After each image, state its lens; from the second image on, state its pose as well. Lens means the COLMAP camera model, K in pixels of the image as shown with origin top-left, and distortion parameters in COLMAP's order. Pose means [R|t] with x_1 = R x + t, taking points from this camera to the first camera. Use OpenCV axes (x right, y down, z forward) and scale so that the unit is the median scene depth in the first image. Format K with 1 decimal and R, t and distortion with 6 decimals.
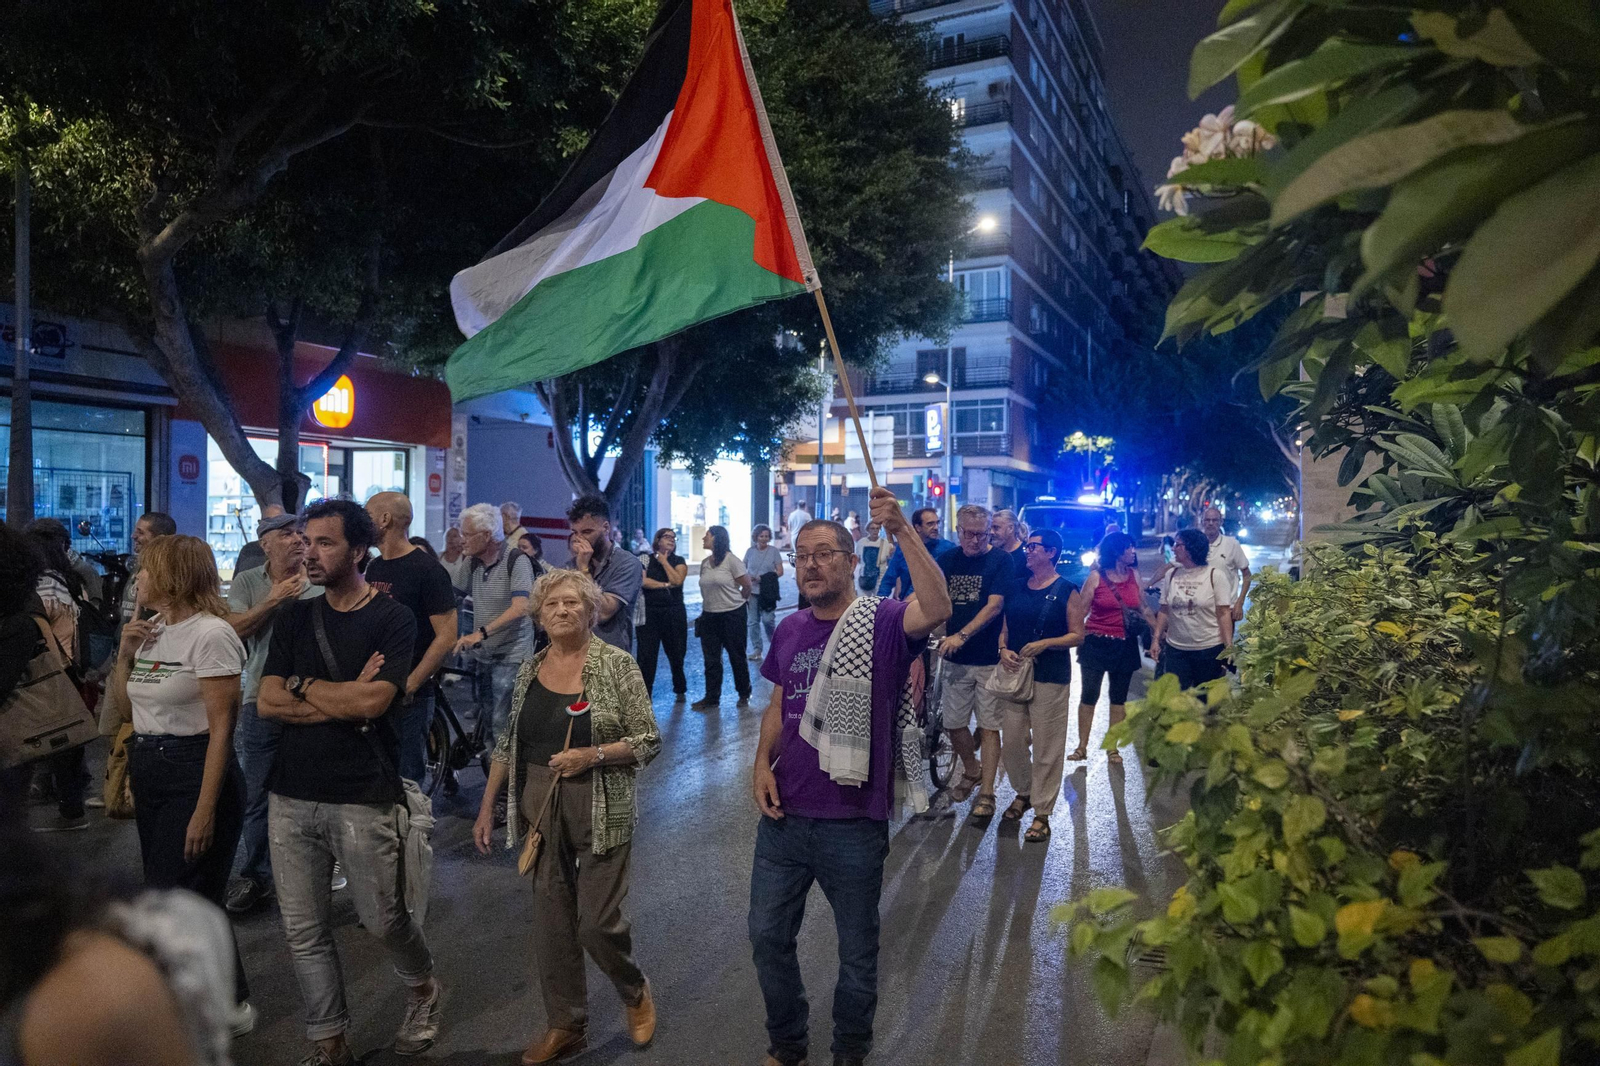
lens RADIAL K [[1191.7, 0, 799.8], [0, 1191.7, 524.2], [0, 0, 1]] dist [-0.109572, -0.000348]
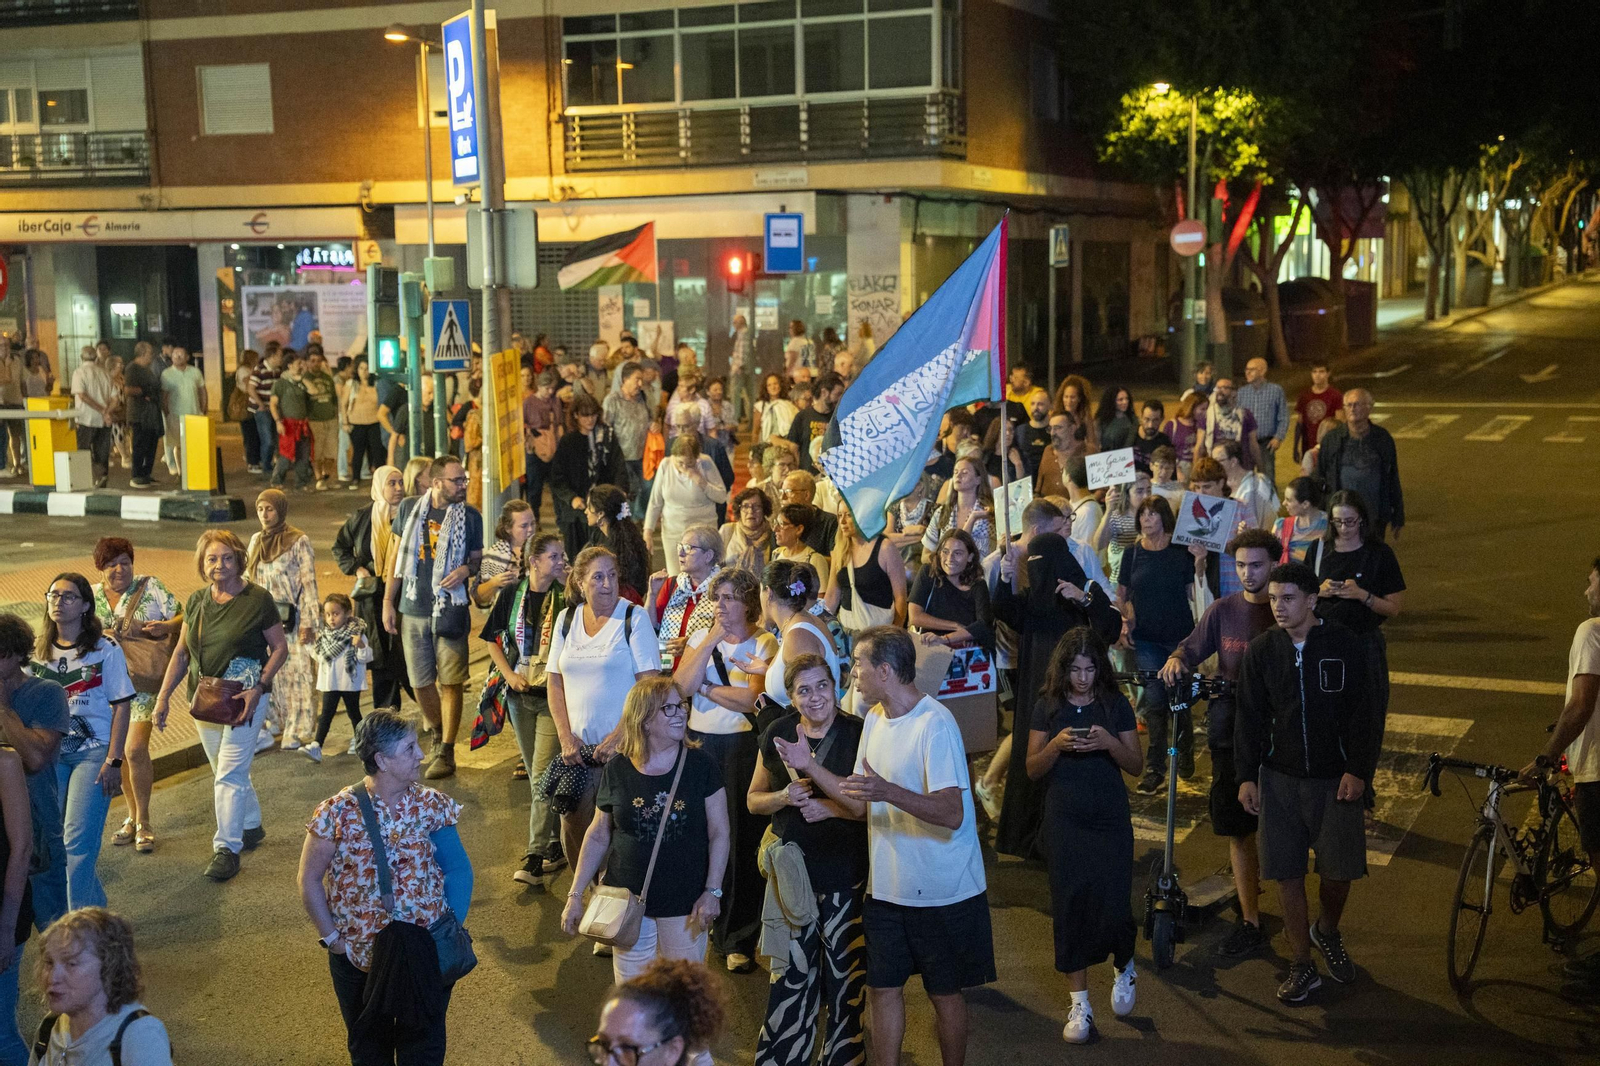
lens RADIAL K [[2452.2, 0, 797.3], [0, 2452.2, 534.5], [0, 0, 1]] dist [0.293802, 0.000000]
pose [[0.999370, -0.024468, 0.025717, 0.102979], [0.021563, 0.993950, 0.107699, -0.024520], [-0.028197, -0.107077, 0.993851, 0.241322]]
